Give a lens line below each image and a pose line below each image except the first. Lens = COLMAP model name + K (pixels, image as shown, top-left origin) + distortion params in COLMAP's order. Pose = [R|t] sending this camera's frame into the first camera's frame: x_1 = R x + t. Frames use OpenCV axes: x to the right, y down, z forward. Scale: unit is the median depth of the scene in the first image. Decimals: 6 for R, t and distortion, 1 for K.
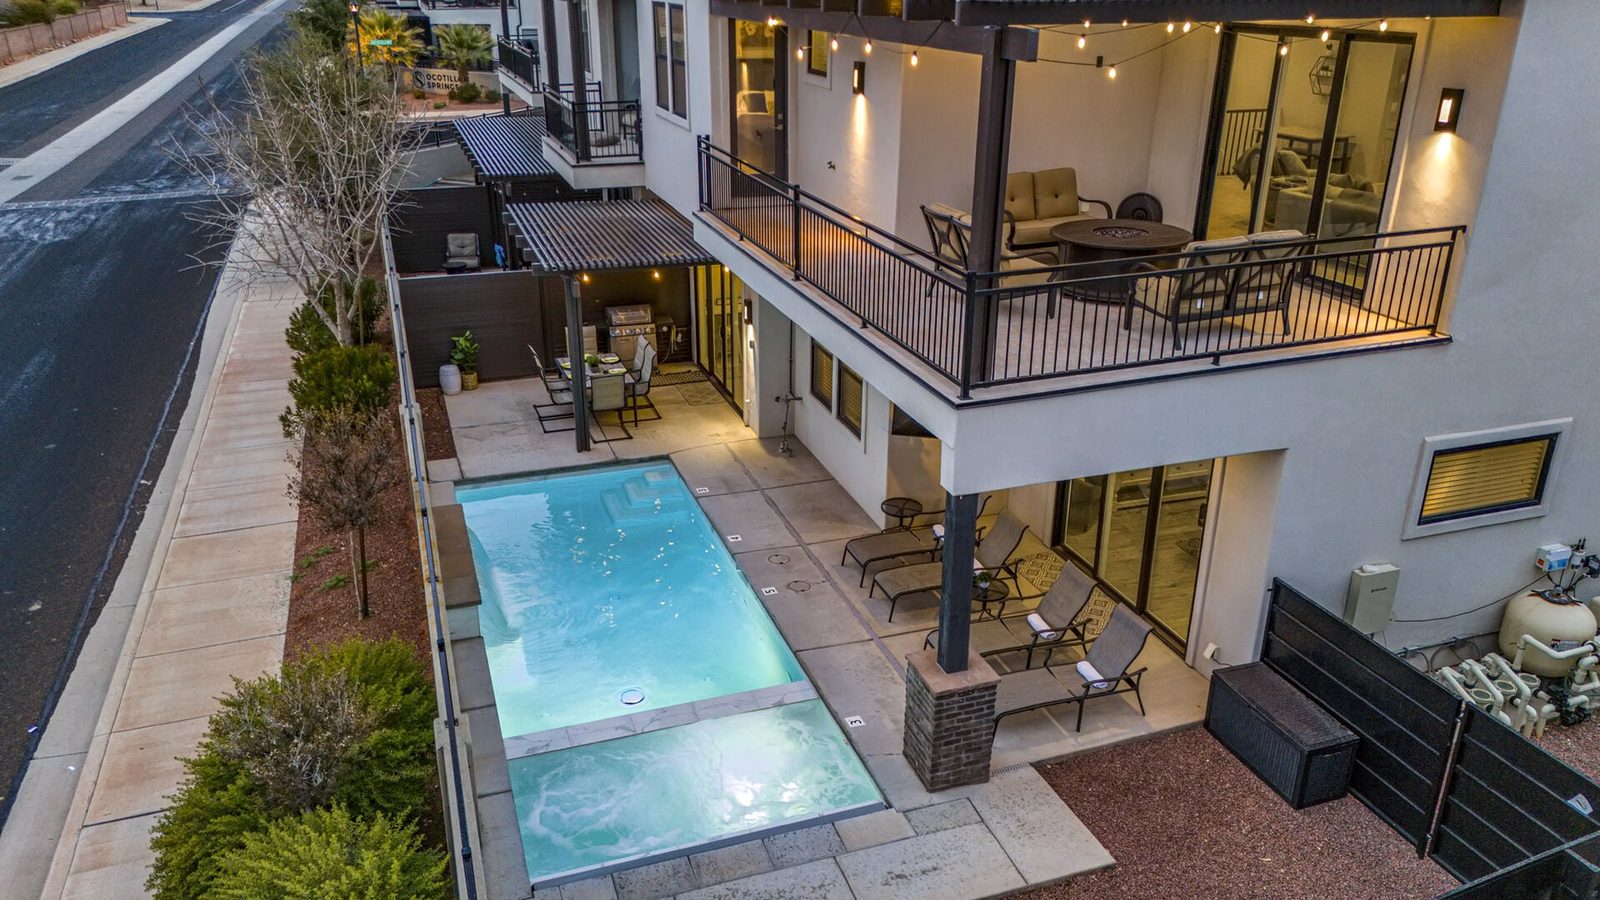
lens RADIAL K [[1224.0, 0, 800.0], [0, 1224.0, 450.0], [0, 0, 1]] dist [0.002055, 0.000136]
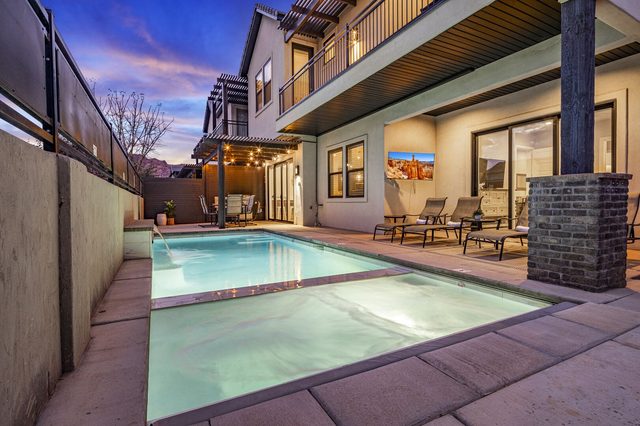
lens RADIAL K [[311.4, 0, 320.0], [0, 311.4, 213.0], [0, 0, 1]] dist [-0.000021, -0.000032]
pose [[0.988170, -0.010905, 0.152975, -0.082691], [0.062859, 0.938635, -0.339136, 0.151536], [-0.139889, 0.344739, 0.928216, 0.419502]]
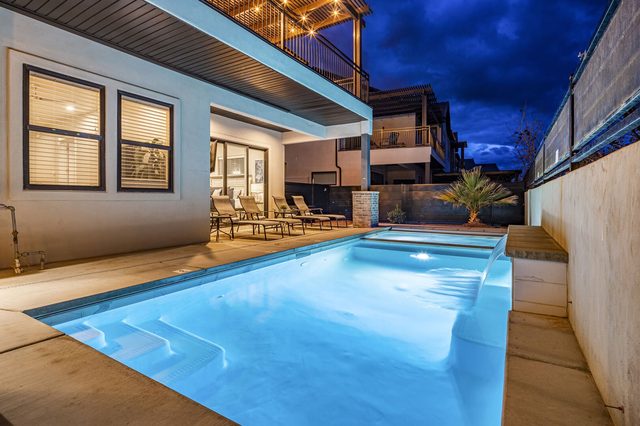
lens RADIAL K [[322.6, 0, 320.0], [0, 322.6, 213.0], [0, 0, 1]] dist [-0.002379, -0.000560]
pose [[-0.636891, -0.027073, 0.770479, -0.253679], [0.285192, 0.920217, 0.268079, -0.027303], [-0.716265, 0.390471, -0.578357, 0.863069]]
